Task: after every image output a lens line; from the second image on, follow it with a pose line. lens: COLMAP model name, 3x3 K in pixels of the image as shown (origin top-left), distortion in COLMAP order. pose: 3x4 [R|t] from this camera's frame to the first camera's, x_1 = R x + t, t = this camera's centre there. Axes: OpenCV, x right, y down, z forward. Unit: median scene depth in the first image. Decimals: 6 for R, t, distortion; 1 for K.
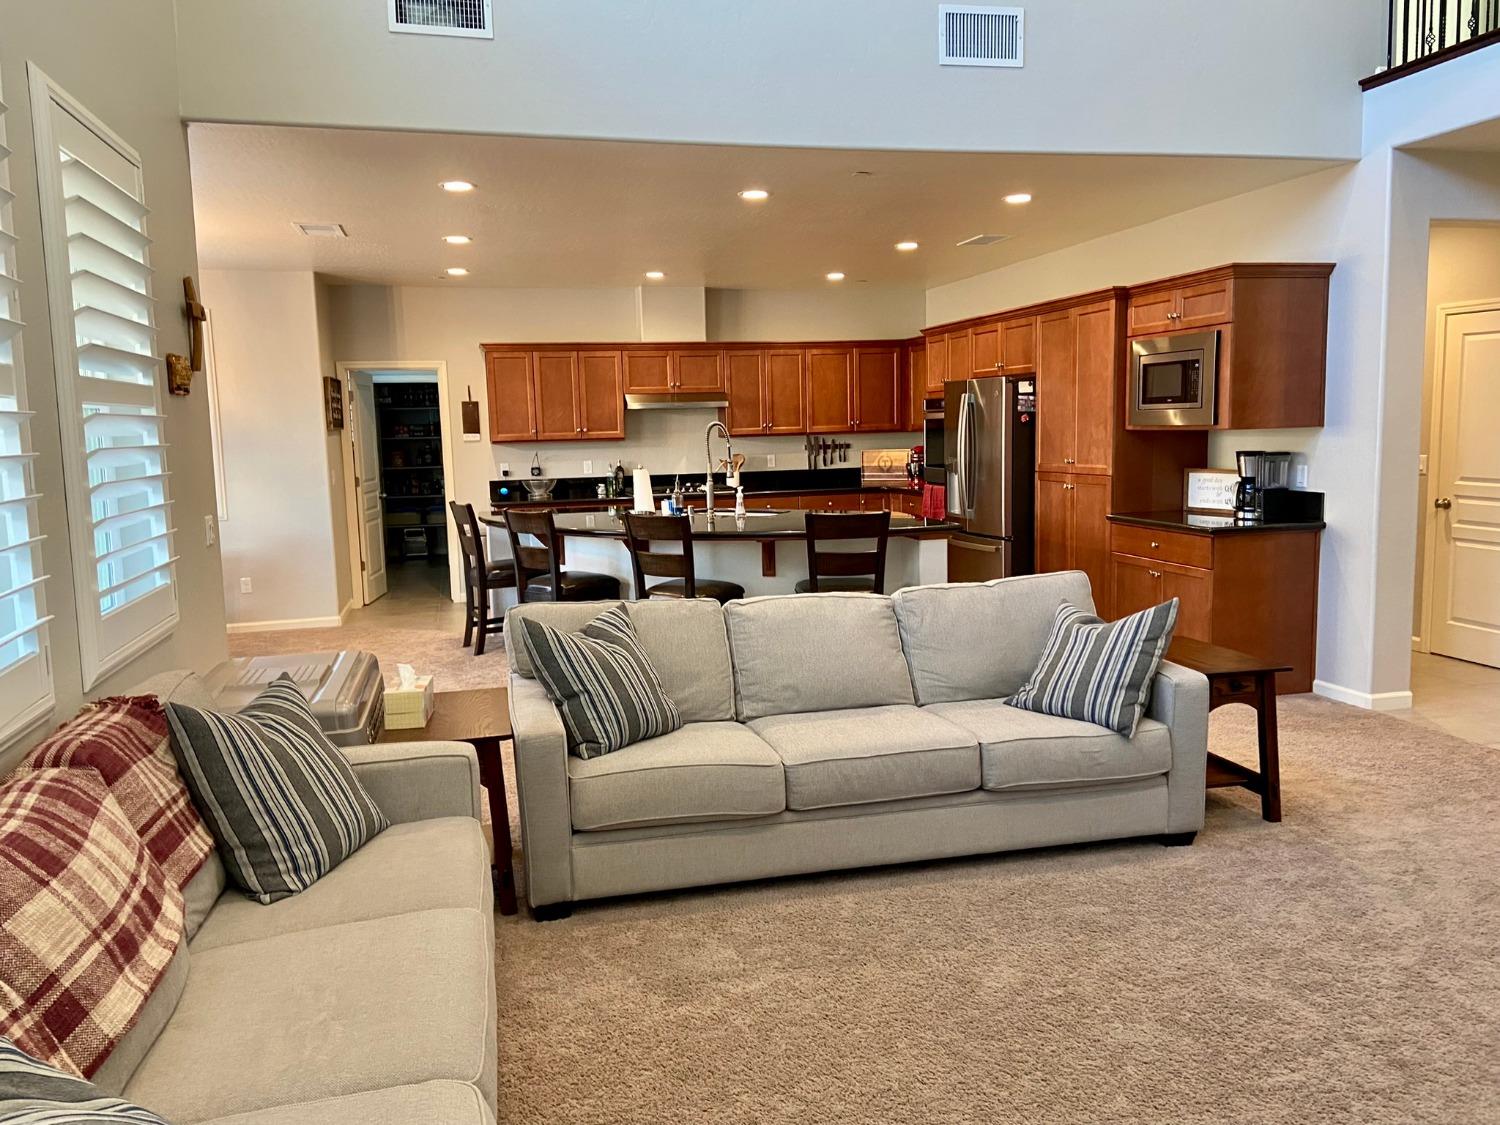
lens RADIAL K [[1137.5, 0, 739.2], [0, 1137.5, 556.0], [0, 0, 1]] dist [0.081597, -0.063659]
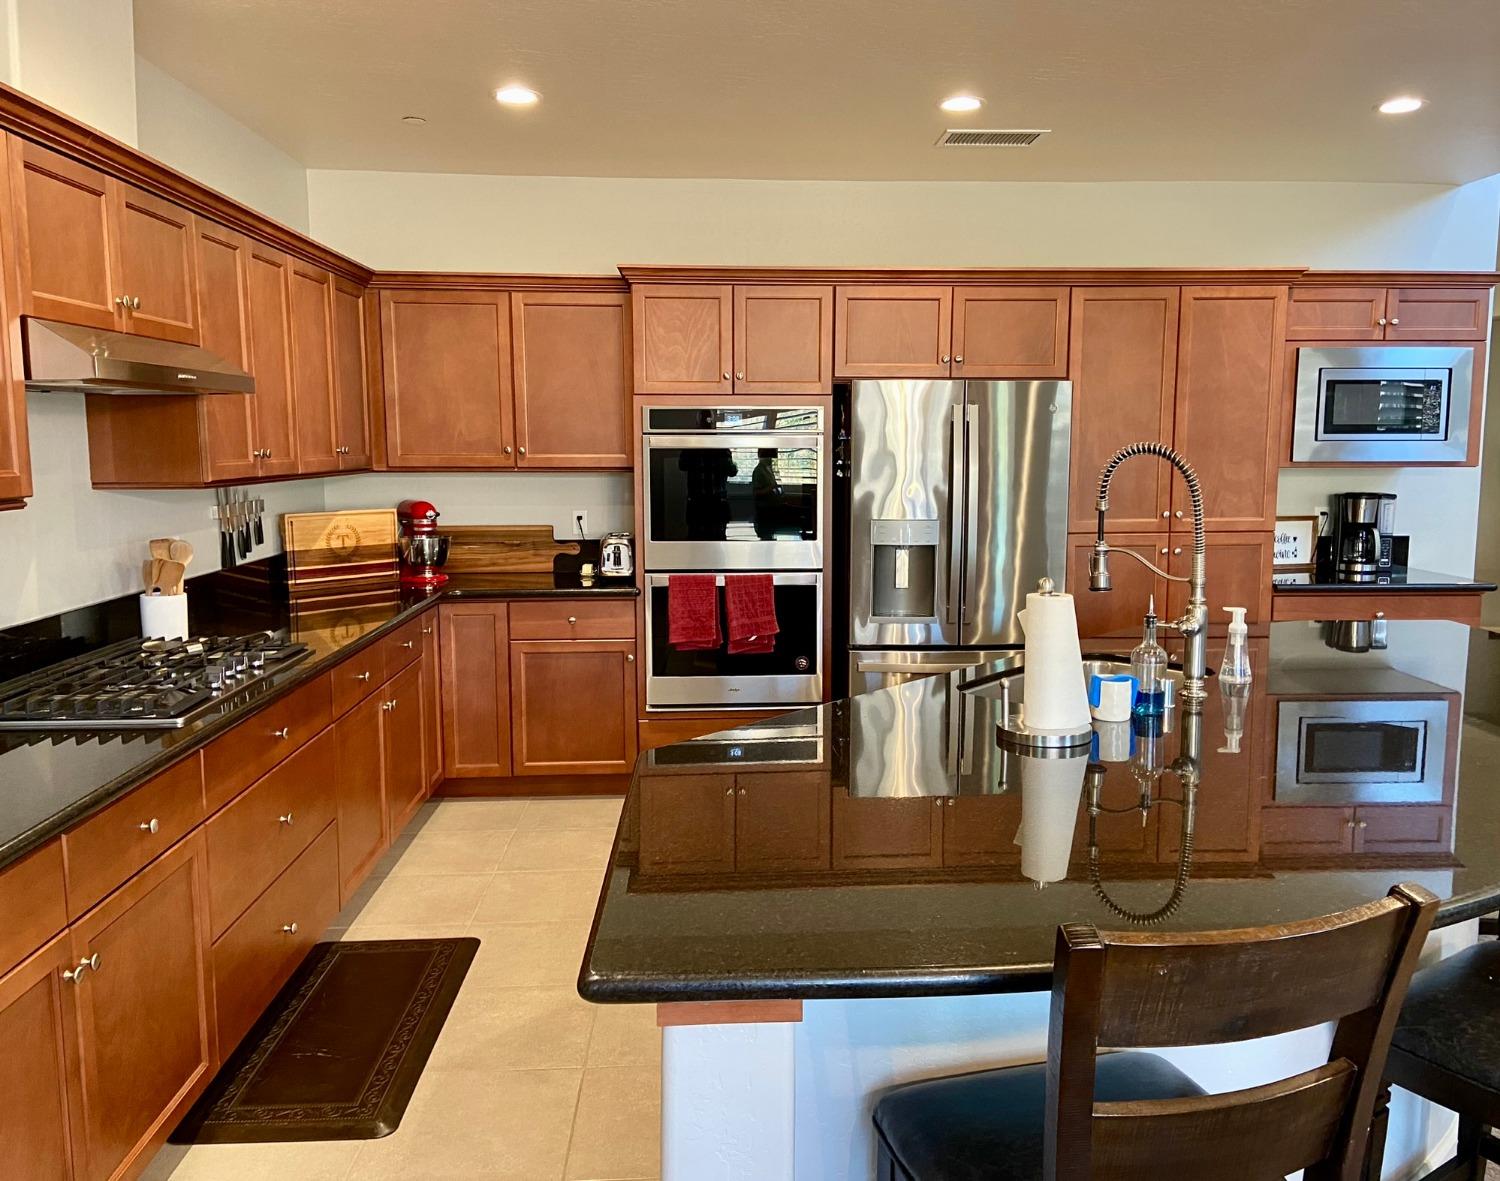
lens RADIAL K [[1186.0, 0, 787.1], [0, 1186.0, 593.5], [0, 0, 1]] dist [0.073586, -0.006223]
pose [[0.176096, -0.104278, 0.978834, -0.322515], [0.107840, 0.990432, 0.086112, -0.087835], [-0.978448, 0.090394, 0.185657, 0.788203]]
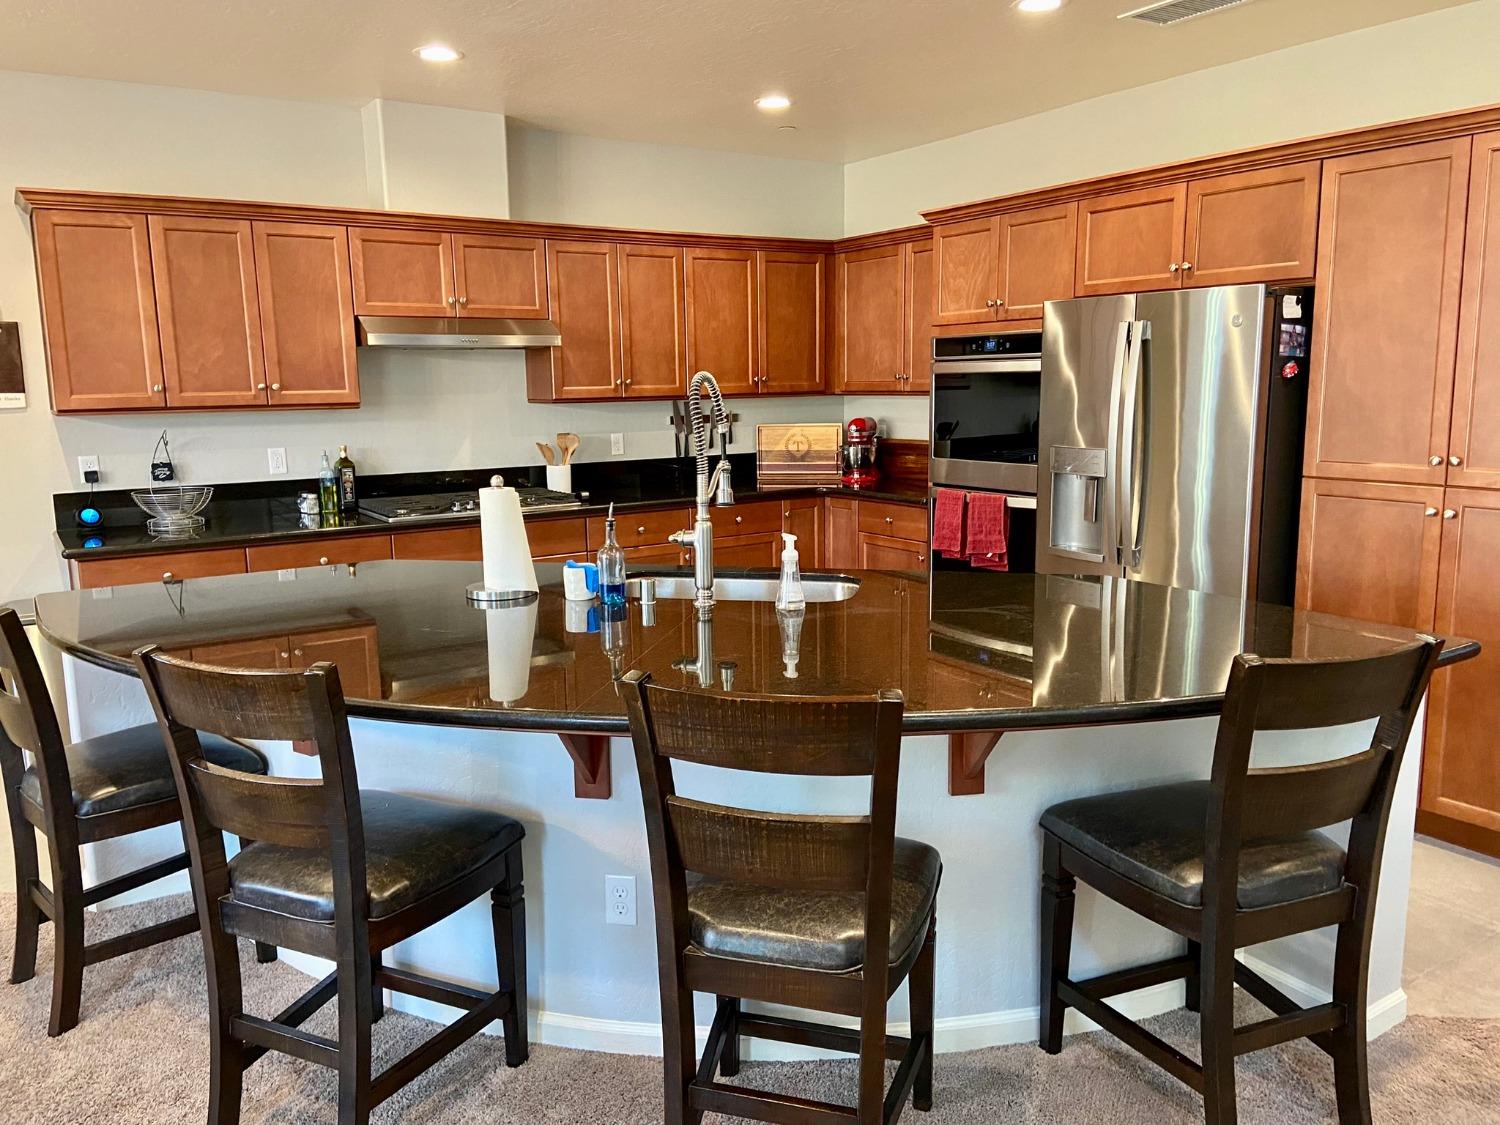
lens RADIAL K [[1137.5, 0, 737.1], [0, 1137.5, 552.2], [0, 0, 1]] dist [0.081597, -0.063659]
pose [[0.946017, -0.039447, 0.321706, -0.107215], [0.028945, 0.998882, 0.037362, -0.051245], [-0.322821, -0.026034, 0.946102, 0.458506]]
